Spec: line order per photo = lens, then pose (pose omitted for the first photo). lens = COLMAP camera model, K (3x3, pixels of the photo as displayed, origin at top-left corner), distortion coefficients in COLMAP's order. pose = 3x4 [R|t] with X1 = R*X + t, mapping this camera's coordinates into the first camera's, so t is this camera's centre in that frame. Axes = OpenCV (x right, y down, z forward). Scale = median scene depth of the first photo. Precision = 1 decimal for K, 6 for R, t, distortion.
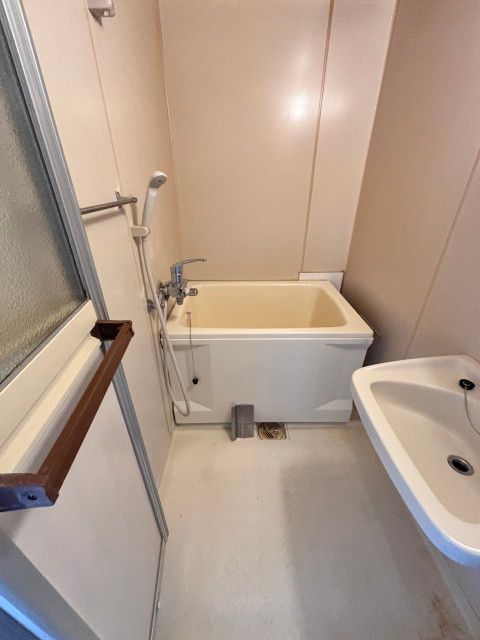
lens RADIAL K [[260.7, 0, 239.6], [0, 260.7, 317.4], [0, 0, 1]] dist [-0.001978, -0.000204]
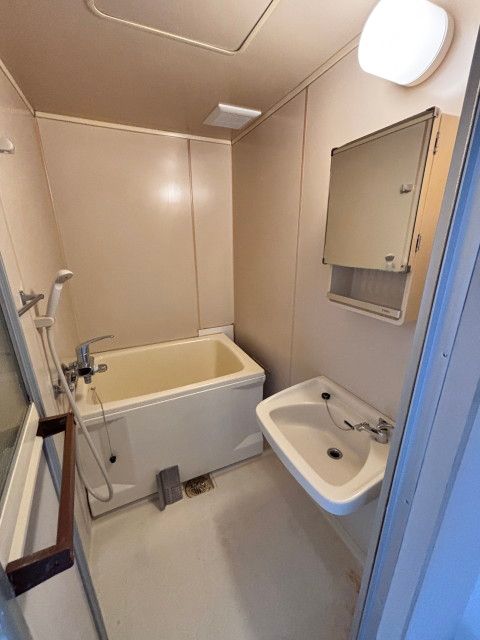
lens RADIAL K [[260.7, 0, 239.6], [0, 260.7, 317.4], [0, 0, 1]] dist [-0.001978, -0.000204]
pose [[0.913483, -0.126496, 0.386715, -0.050019], [0.196738, 0.969271, -0.147675, -0.029307], [-0.356151, 0.210980, 0.910299, -0.153242]]
